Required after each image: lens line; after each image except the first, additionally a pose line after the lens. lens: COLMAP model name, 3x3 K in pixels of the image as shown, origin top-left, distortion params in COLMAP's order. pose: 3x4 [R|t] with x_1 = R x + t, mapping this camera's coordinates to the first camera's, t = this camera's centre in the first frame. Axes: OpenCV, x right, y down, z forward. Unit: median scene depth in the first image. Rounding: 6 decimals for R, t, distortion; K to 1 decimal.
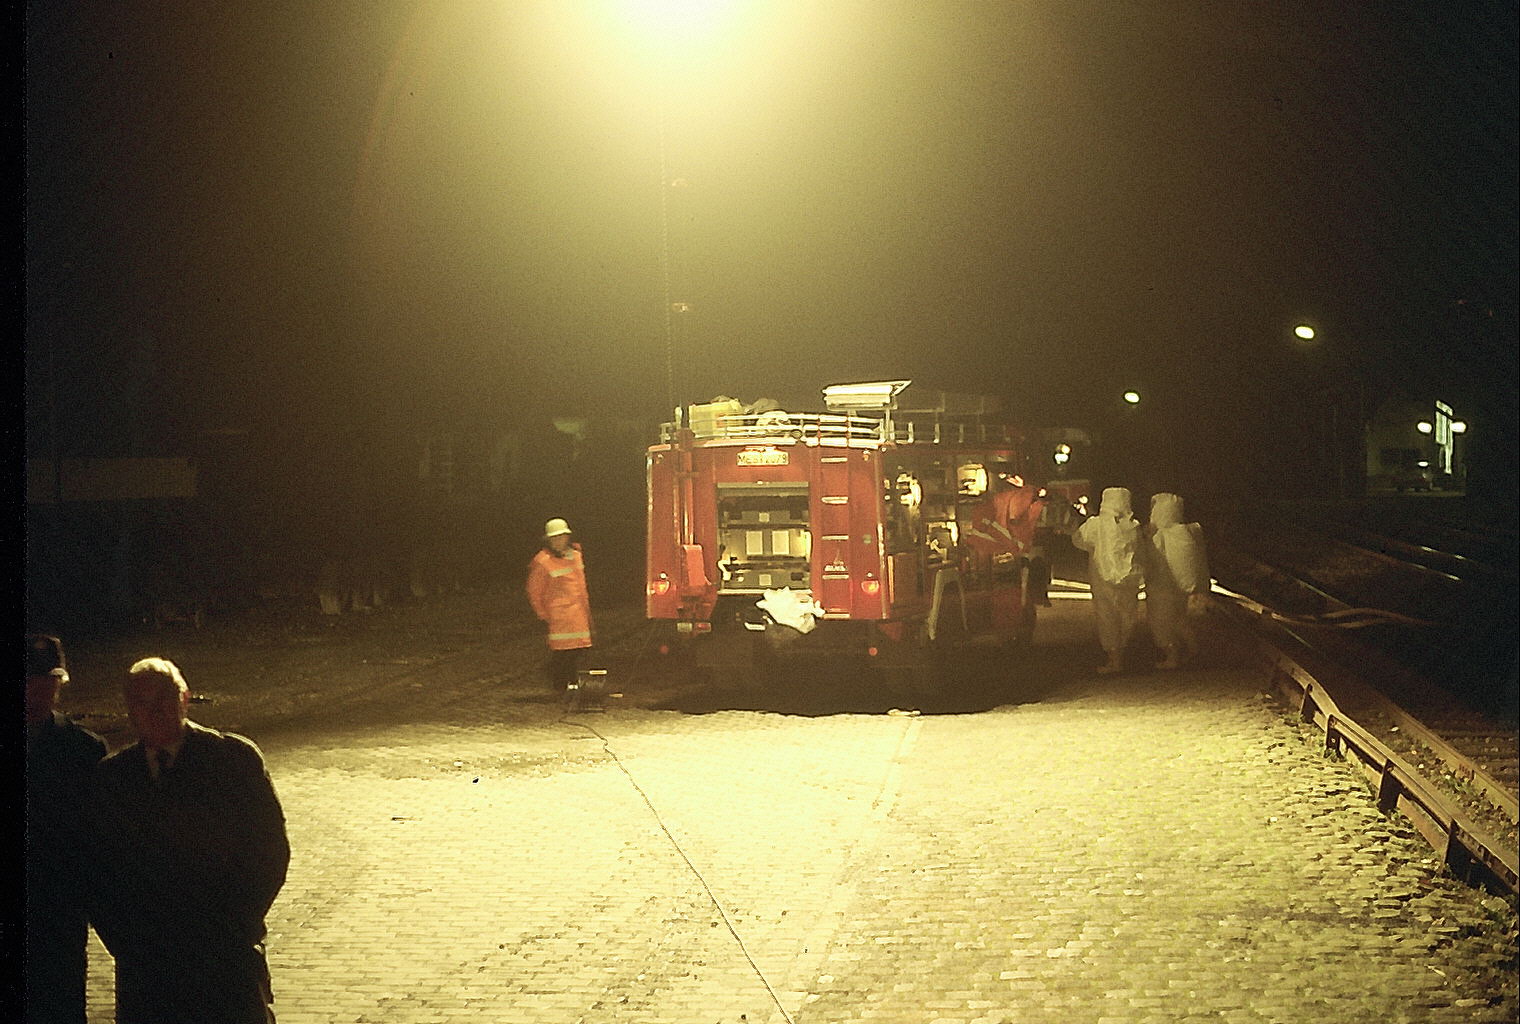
lens RADIAL K [[3556.2, 0, 760.0], [0, 3556.2, 512.0], [0, 0, 1]] dist [-0.150650, -0.691173]
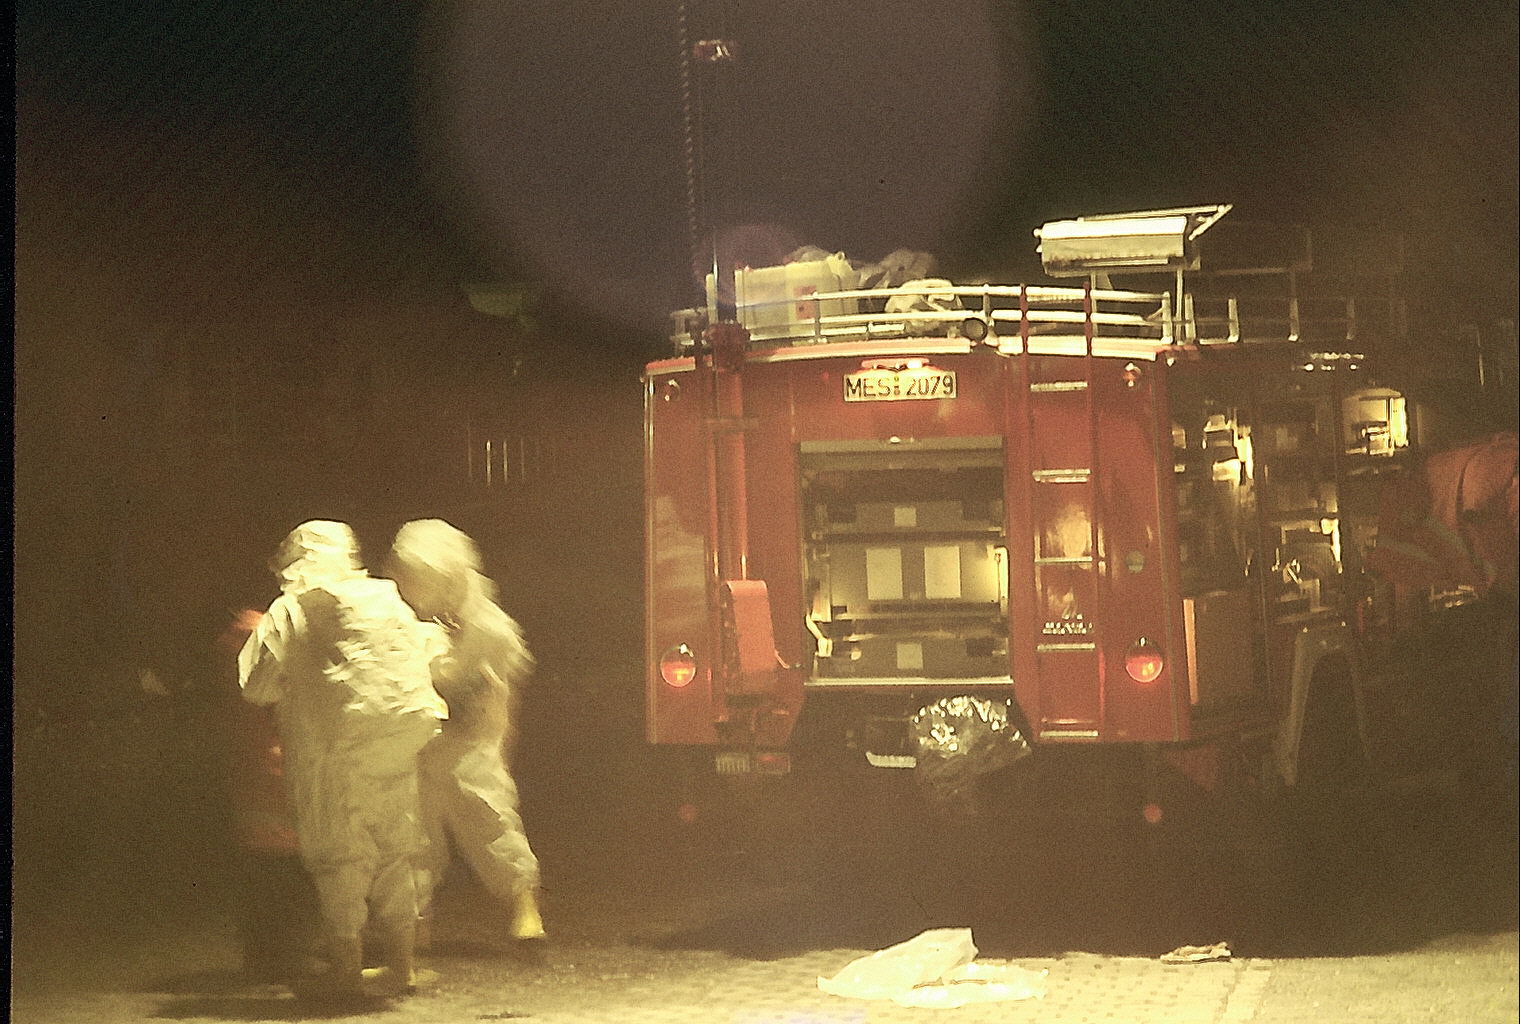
lens RADIAL K [[3556.2, 0, 760.0], [0, 3556.2, 512.0], [0, 0, 1]] dist [-0.150650, -0.691173]
pose [[0.999811, -0.013482, -0.013992, -0.010962], [0.013283, 0.999810, -0.014233, 0.007165], [0.014181, 0.014045, 0.999801, 0.552020]]
